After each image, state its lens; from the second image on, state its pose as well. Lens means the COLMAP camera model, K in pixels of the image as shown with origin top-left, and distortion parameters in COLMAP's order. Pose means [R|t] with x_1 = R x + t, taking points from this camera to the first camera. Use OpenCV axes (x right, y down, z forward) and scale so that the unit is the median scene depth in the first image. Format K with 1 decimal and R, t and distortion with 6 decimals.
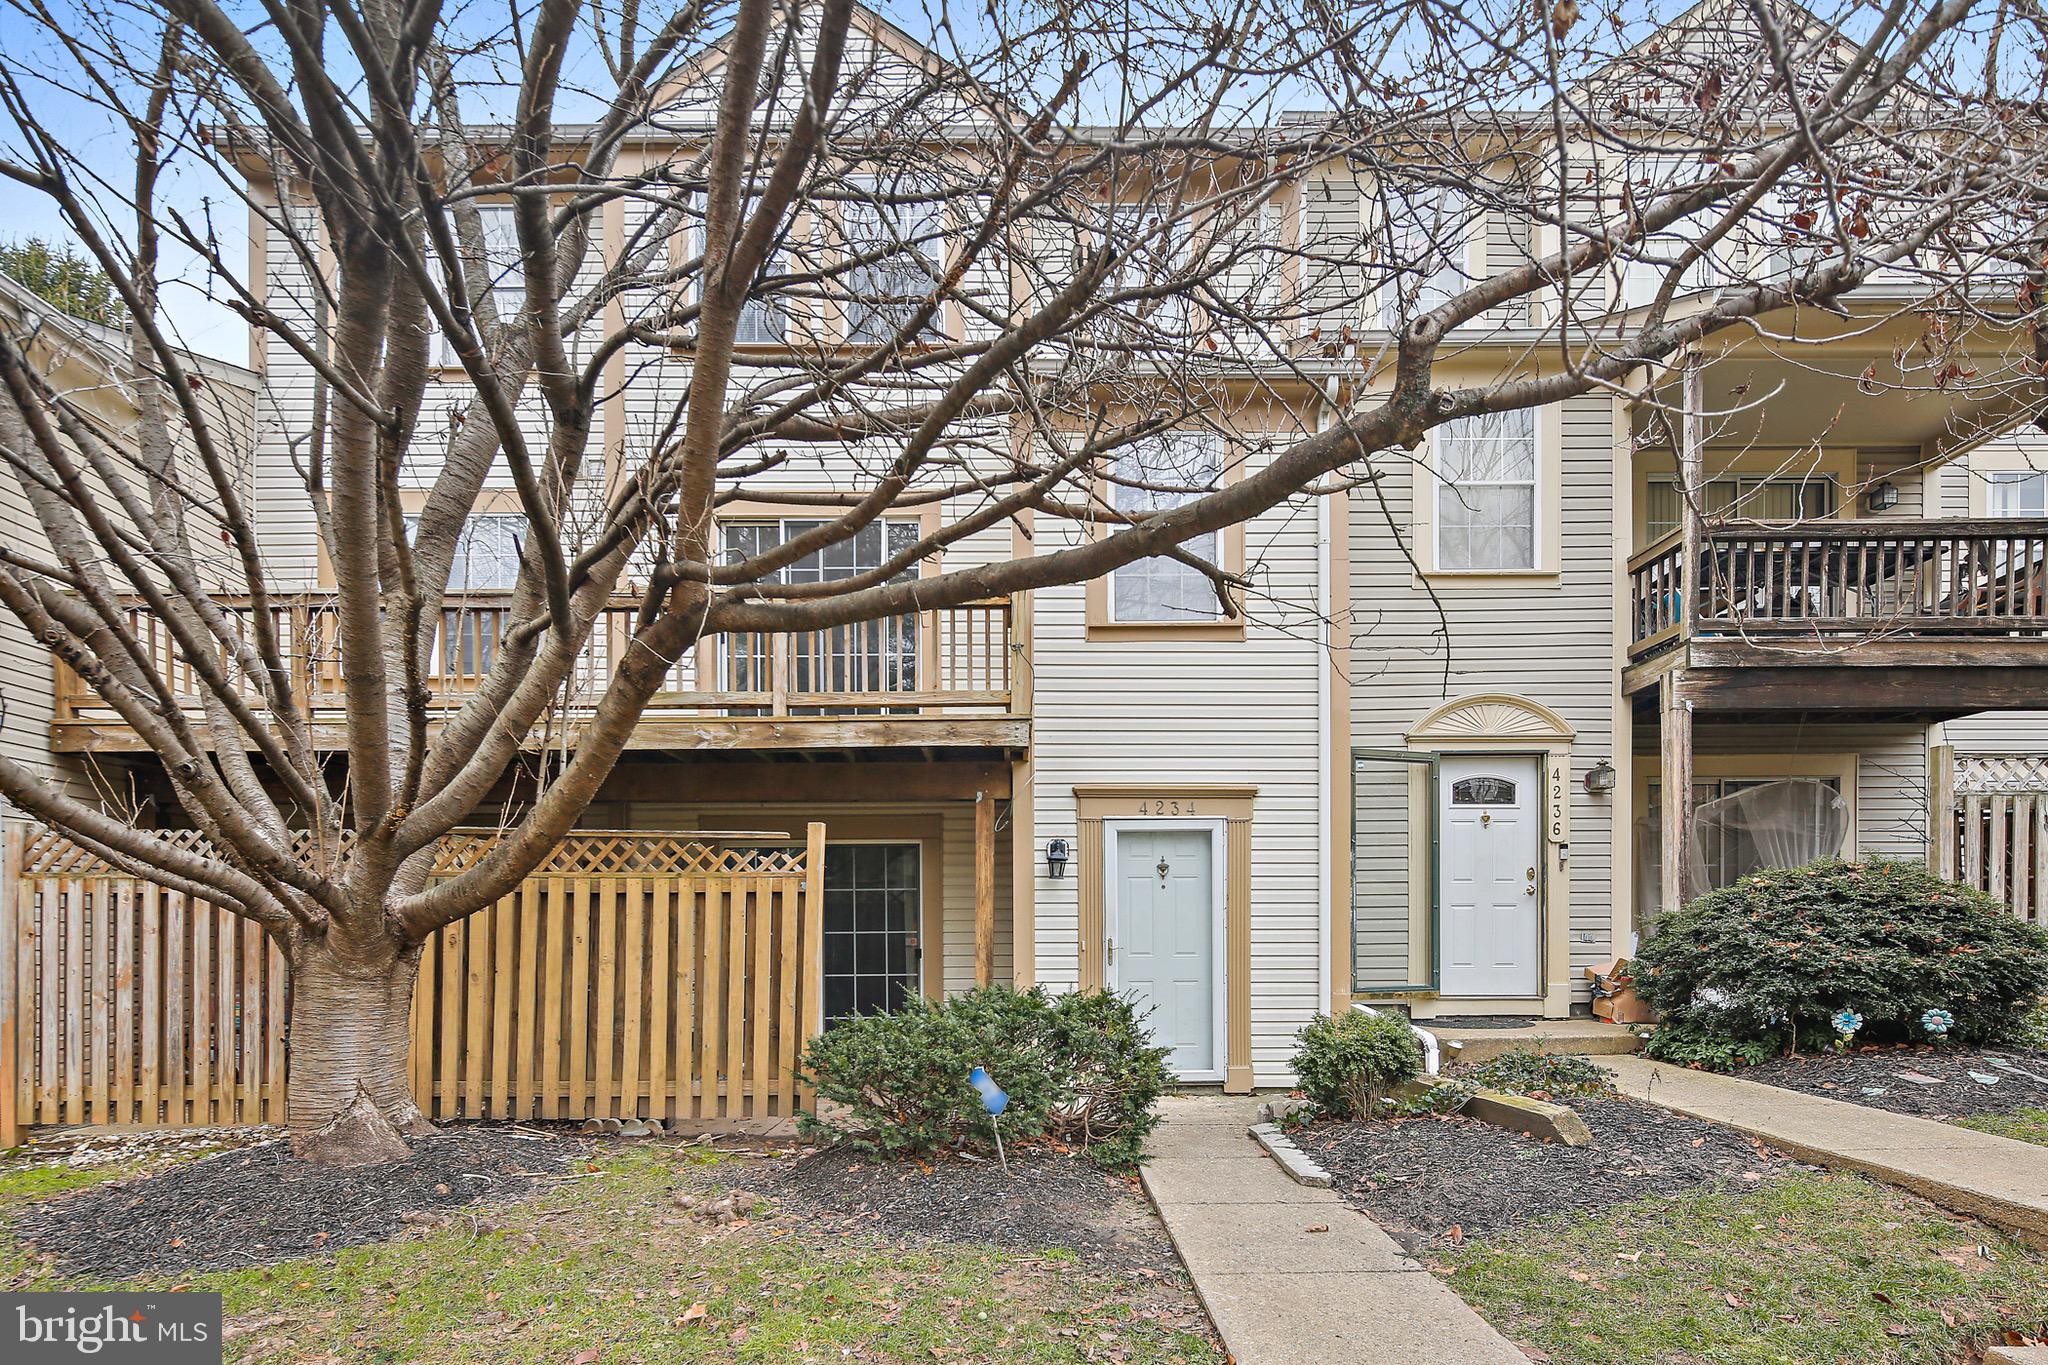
lens RADIAL K [[1000.8, 0, 1073.1], [0, 1000.8, 718.4], [0, 0, 1]] dist [0.005037, -0.003281]
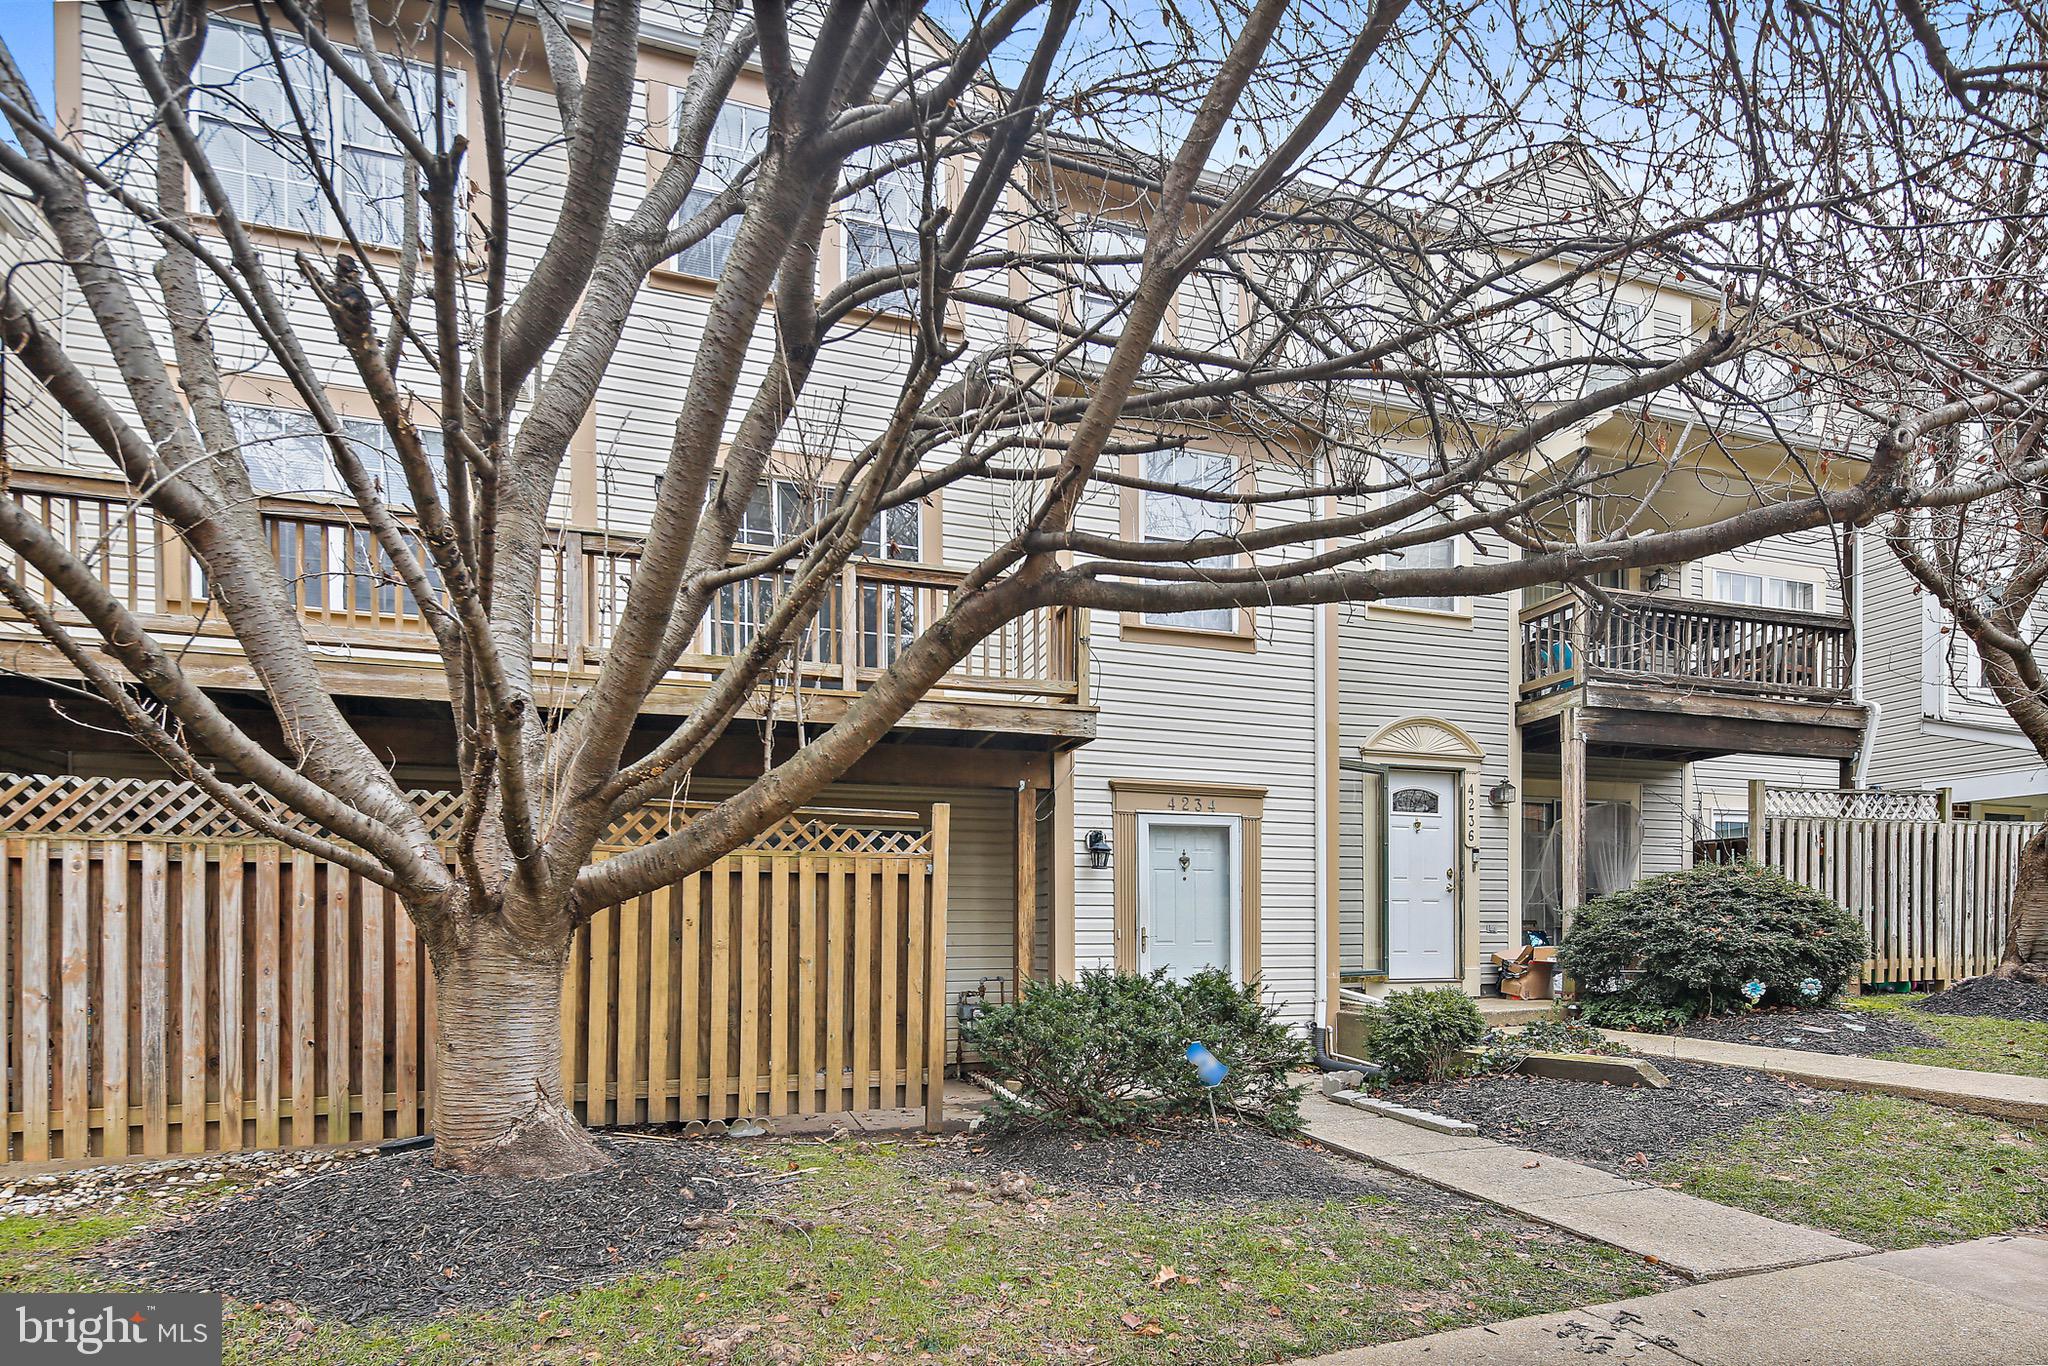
lens RADIAL K [[1000.8, 0, 1100.5], [0, 1000.8, 718.6], [0, 0, 1]] dist [0.005037, -0.003281]
pose [[0.949702, 0.065795, 0.306166, -0.362440], [-0.064717, 0.997810, -0.013681, 0.021908], [-0.306396, -0.006821, 0.951880, 0.025561]]
